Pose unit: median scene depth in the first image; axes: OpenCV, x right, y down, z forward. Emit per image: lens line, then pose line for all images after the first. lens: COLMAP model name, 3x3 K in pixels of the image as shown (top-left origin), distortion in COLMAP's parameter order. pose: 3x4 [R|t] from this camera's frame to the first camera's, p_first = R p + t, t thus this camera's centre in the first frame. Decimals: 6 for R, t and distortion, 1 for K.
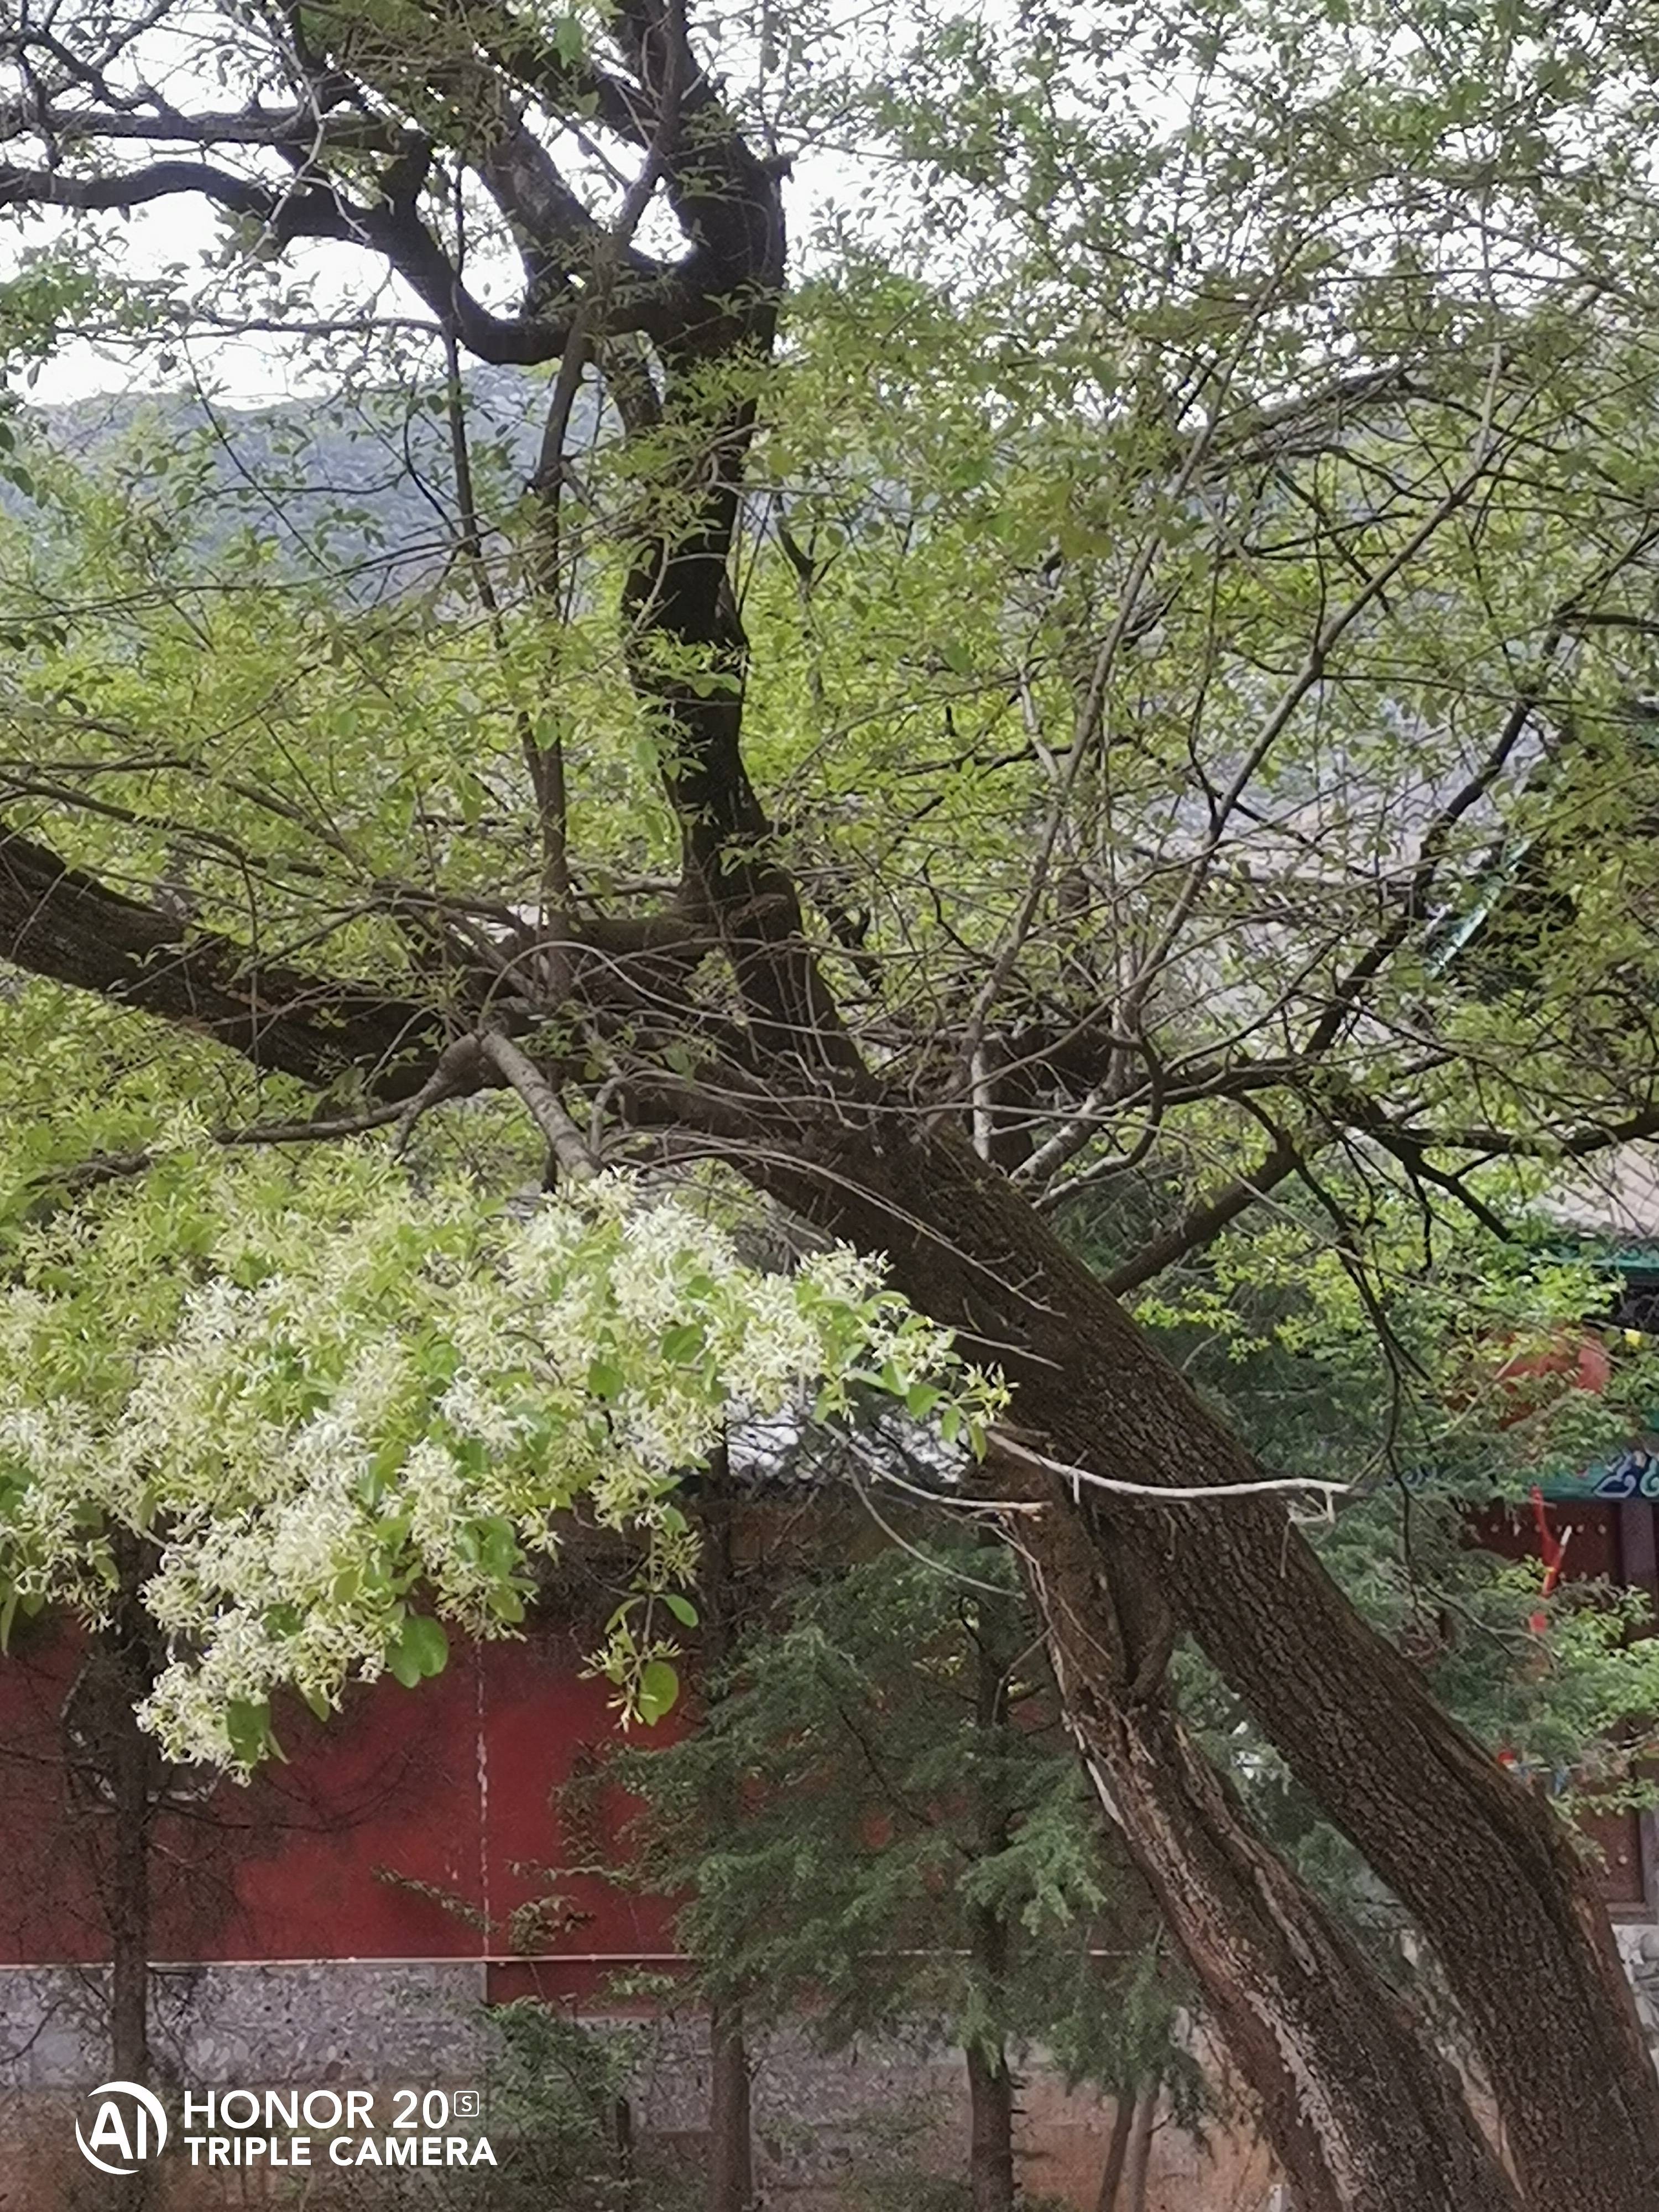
lens RADIAL K [[5422.4, 0, 827.0], [0, 5422.4, 1103.9], [0, 0, 1]] dist [-0.188814, 0.000000]
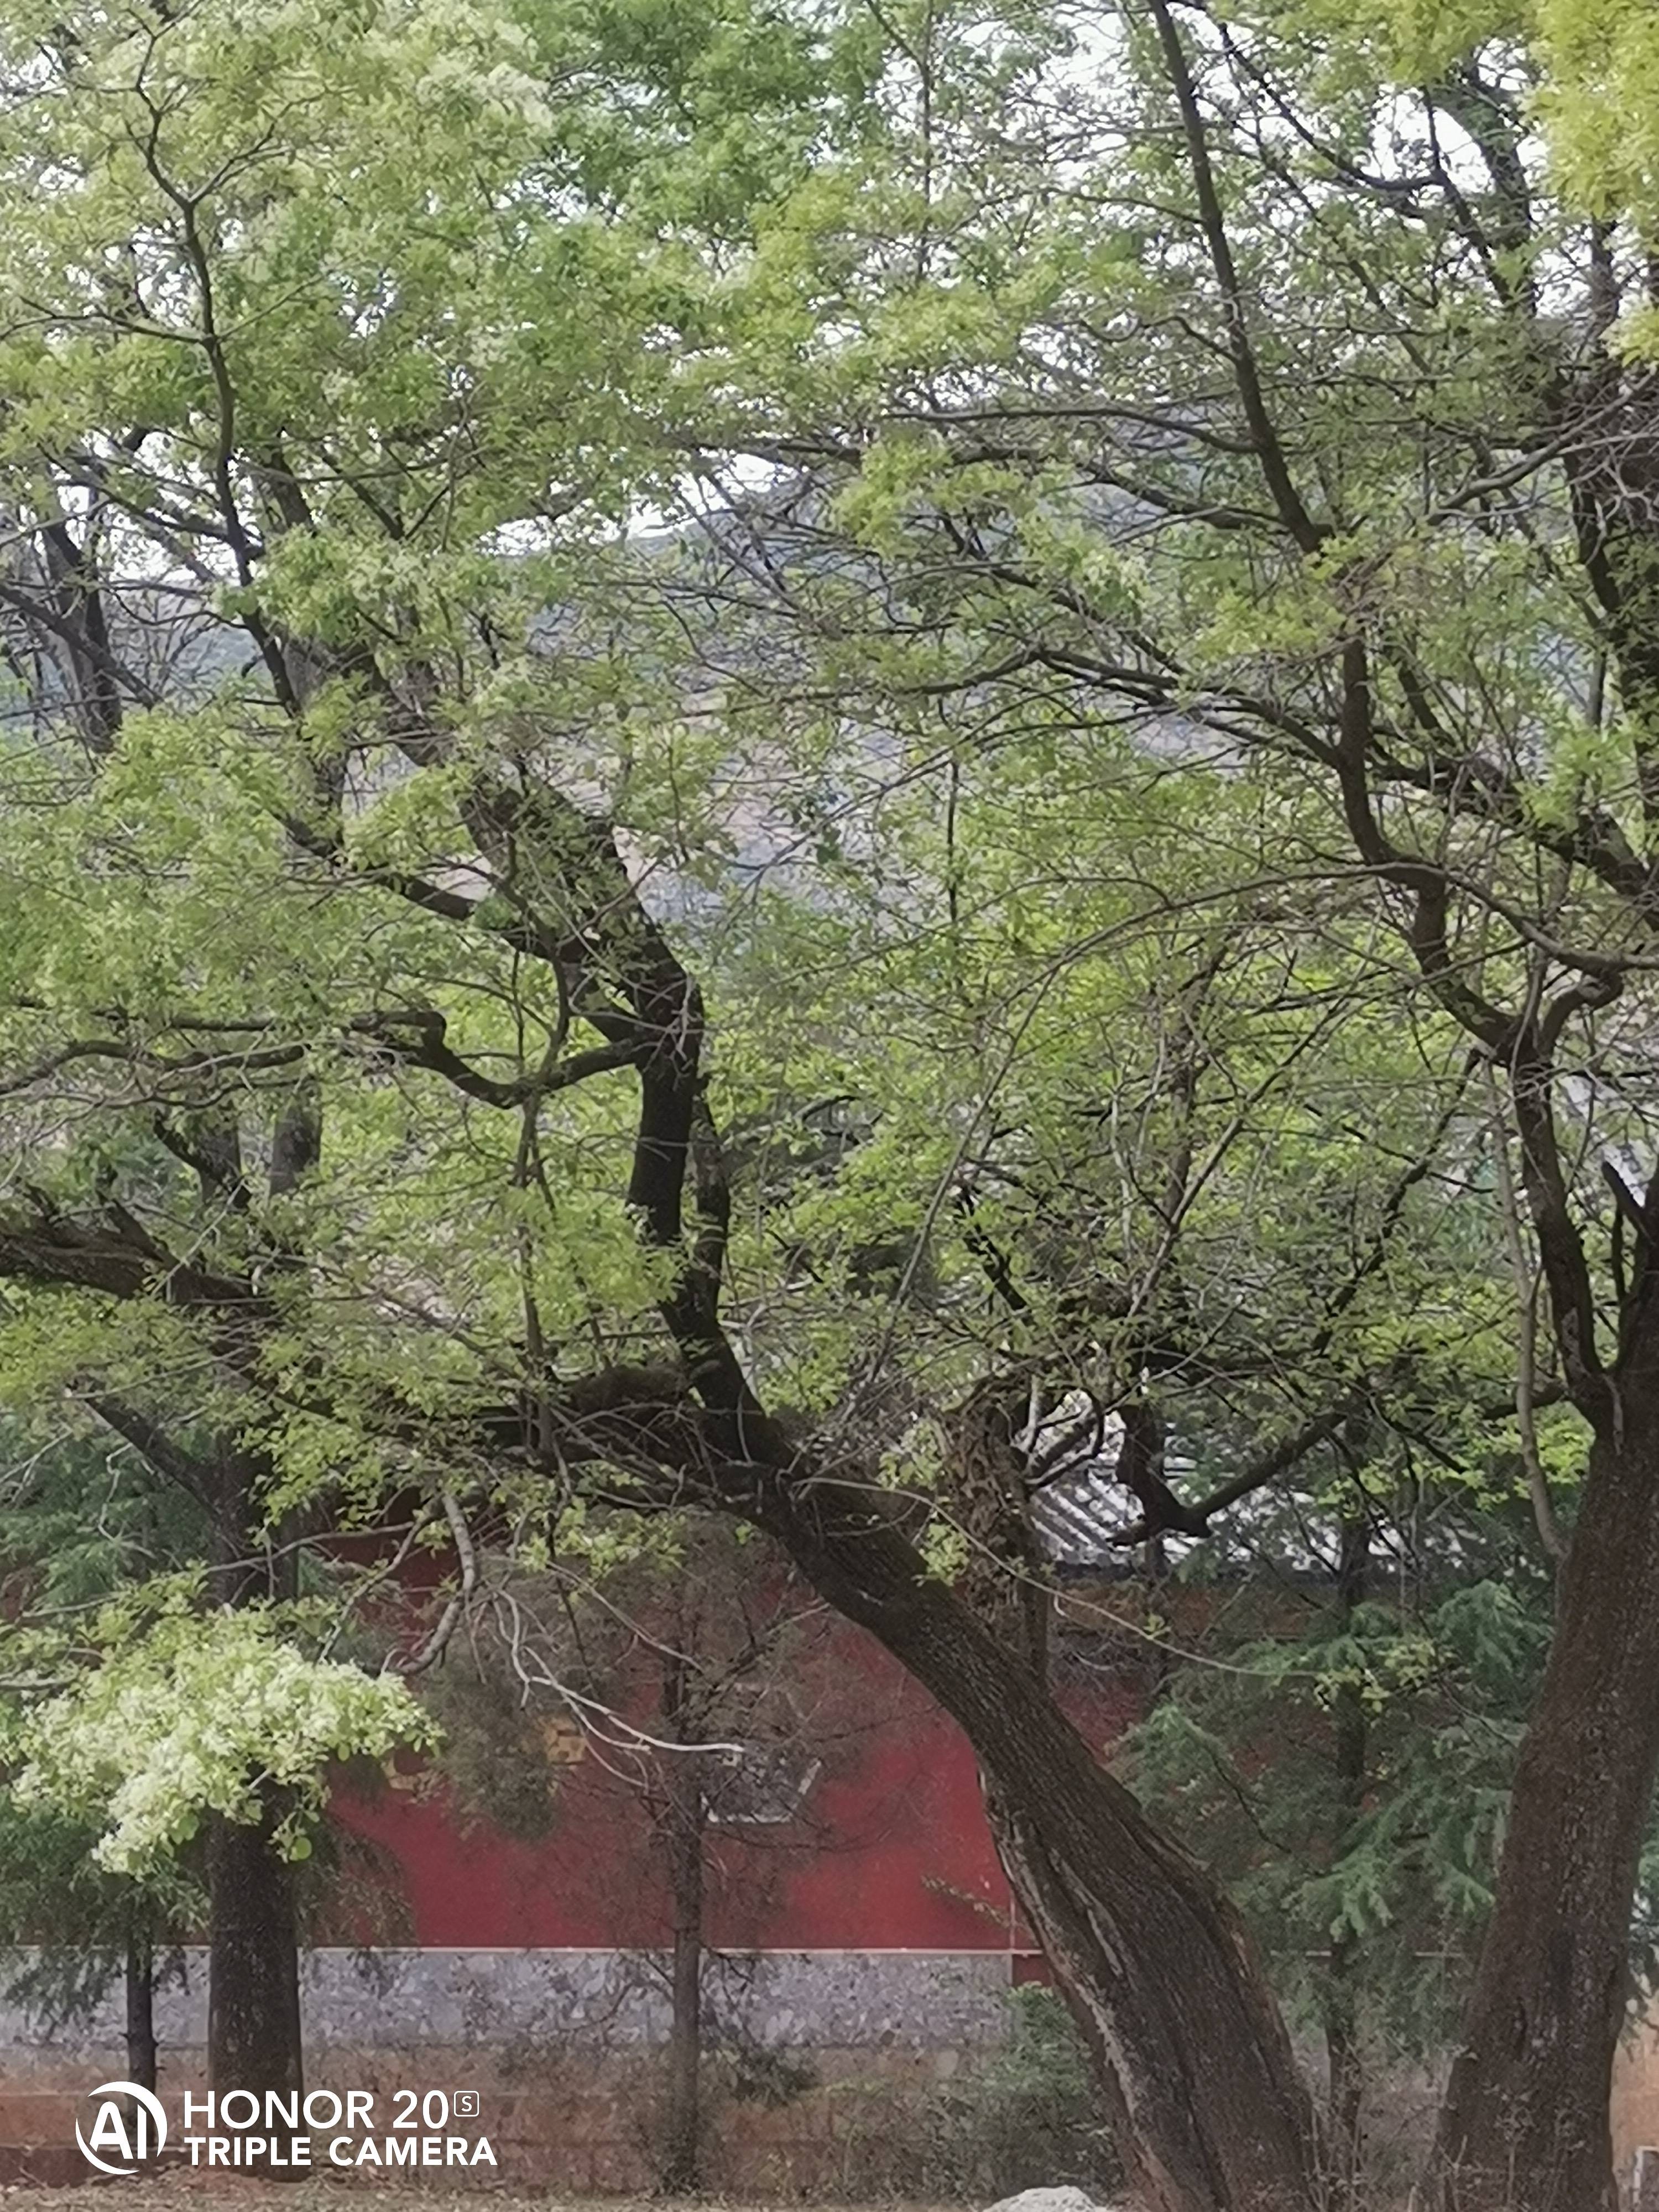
lens RADIAL K [[5422.4, 0, 832.0], [0, 5422.4, 1107.4], [0, 0, 1]] dist [-0.188814, 0.000000]
pose [[0.985714, -0.000408, -0.168429, 0.138973], [0.000876, 0.999996, 0.002704, -0.053231], [0.168427, -0.002813, 0.985710, -0.314708]]
